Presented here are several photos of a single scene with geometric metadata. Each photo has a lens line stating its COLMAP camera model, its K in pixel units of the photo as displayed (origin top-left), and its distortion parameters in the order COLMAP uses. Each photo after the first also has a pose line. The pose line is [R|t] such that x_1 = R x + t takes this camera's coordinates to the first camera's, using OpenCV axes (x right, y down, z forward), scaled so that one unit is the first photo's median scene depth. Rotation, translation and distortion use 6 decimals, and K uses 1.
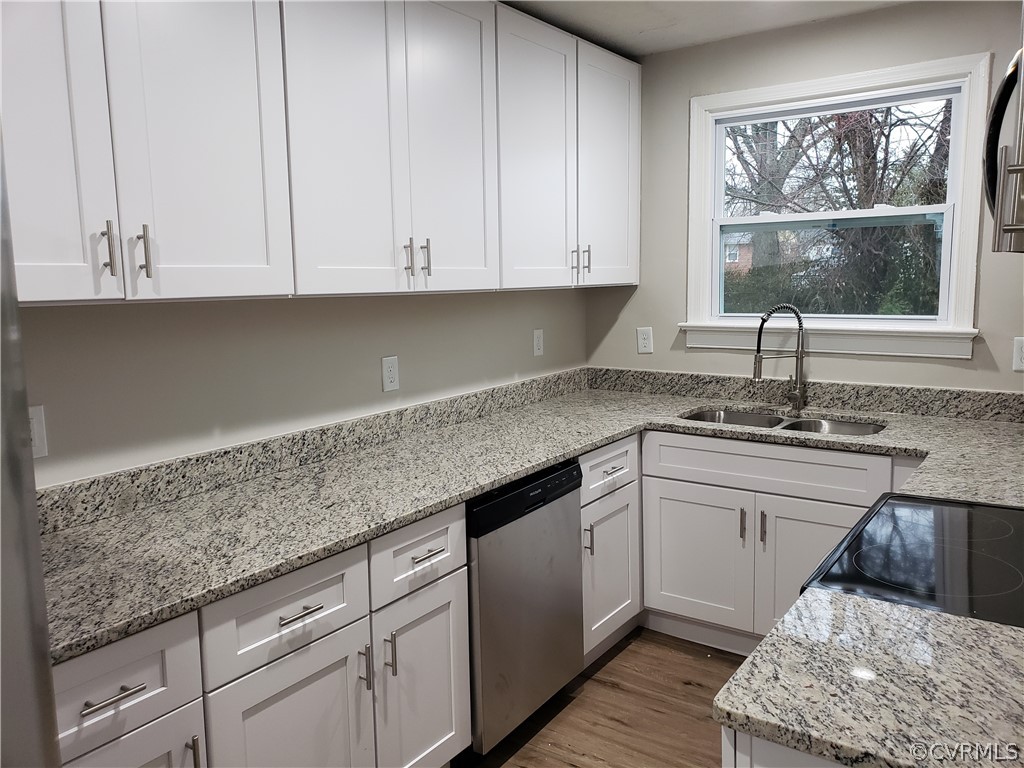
lens RADIAL K [[786.5, 0, 508.8], [0, 786.5, 360.4], [0, 0, 1]] dist [0.123115, -0.196758]
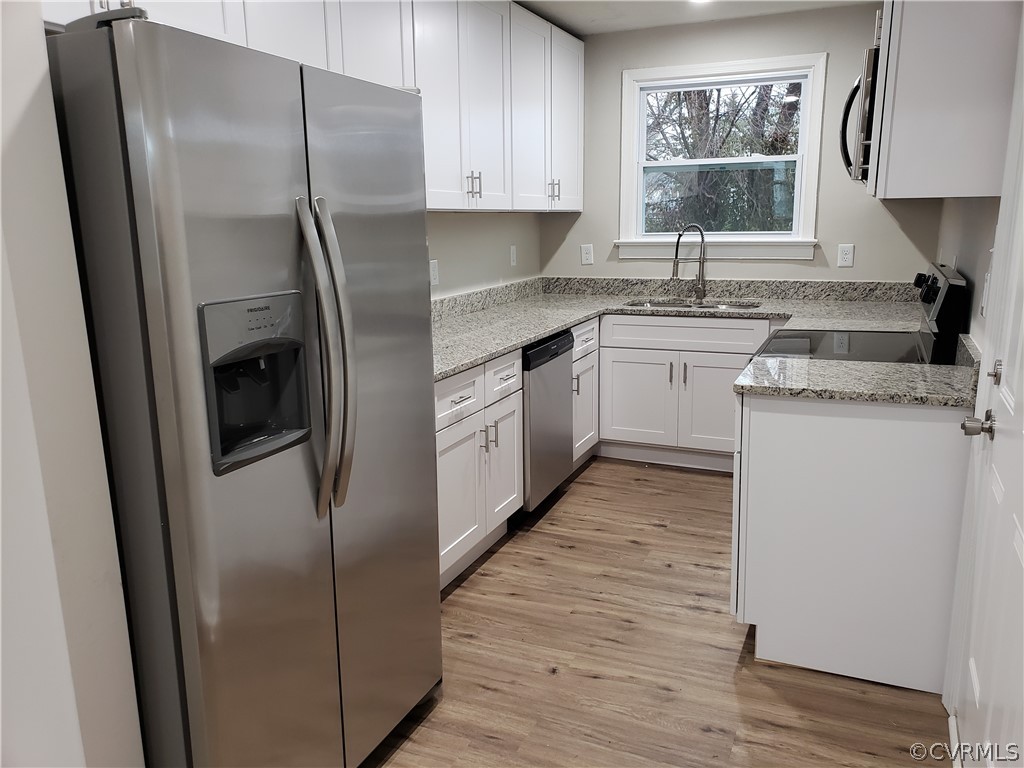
lens RADIAL K [[786.5, 0, 508.8], [0, 786.5, 360.4], [0, 0, 1]] dist [0.123115, -0.196758]
pose [[0.980703, -0.031934, 0.192876, -0.260548], [0.018250, 0.997215, 0.072311, 0.064054], [-0.194648, -0.067396, 0.978555, -0.344045]]
